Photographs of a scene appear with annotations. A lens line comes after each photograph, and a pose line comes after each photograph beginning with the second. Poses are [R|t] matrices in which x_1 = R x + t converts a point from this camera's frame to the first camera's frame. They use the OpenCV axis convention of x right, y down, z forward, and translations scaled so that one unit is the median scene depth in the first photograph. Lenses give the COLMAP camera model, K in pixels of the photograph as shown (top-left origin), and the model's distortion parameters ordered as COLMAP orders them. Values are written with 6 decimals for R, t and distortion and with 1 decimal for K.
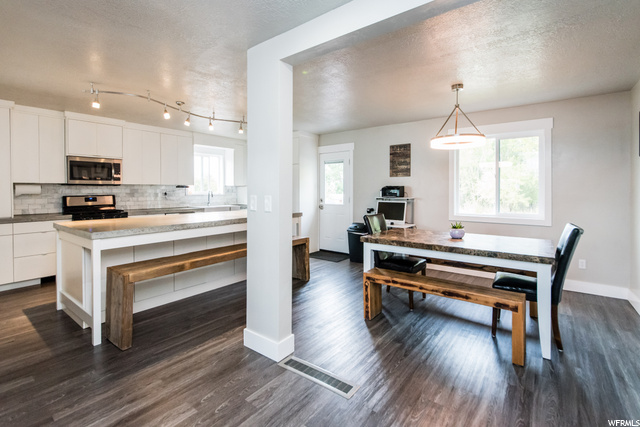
lens RADIAL K [[292.8, 0, 337.7], [0, 292.8, 192.8], [0, 0, 1]] dist [-0.008513, -0.000239]
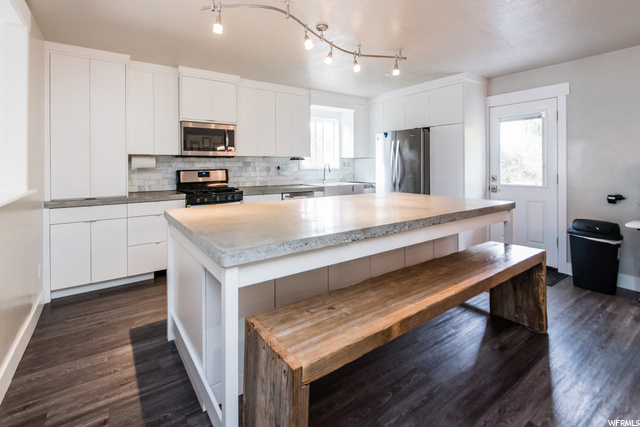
lens RADIAL K [[299.9, 0, 307.1], [0, 299.9, 164.7], [0, 0, 1]] dist [-0.000239, -0.000097]
pose [[0.939185, -0.001306, -0.343409, -0.284063], [-0.001056, 0.999977, -0.006692, 0.000424], [0.343410, 0.006648, 0.939162, 0.304486]]
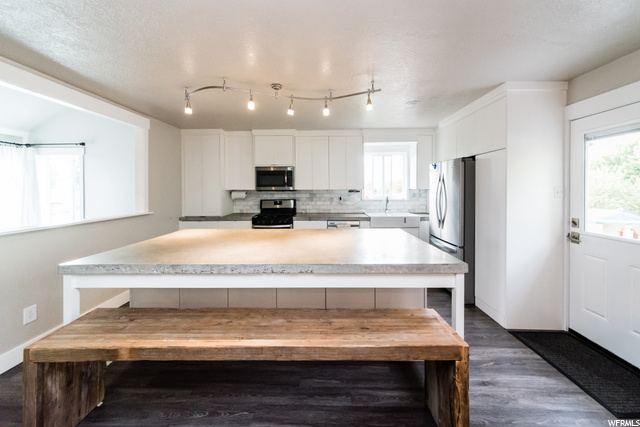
lens RADIAL K [[238.0, 0, 321.4], [0, 238.0, 191.3], [0, 0, 1]] dist [0.000424, 0.000082]
pose [[0.567571, 0.007351, -0.823292, 0.032057], [-0.002065, 0.999970, 0.007505, -0.032198], [0.823322, -0.002559, 0.567569, 0.616544]]
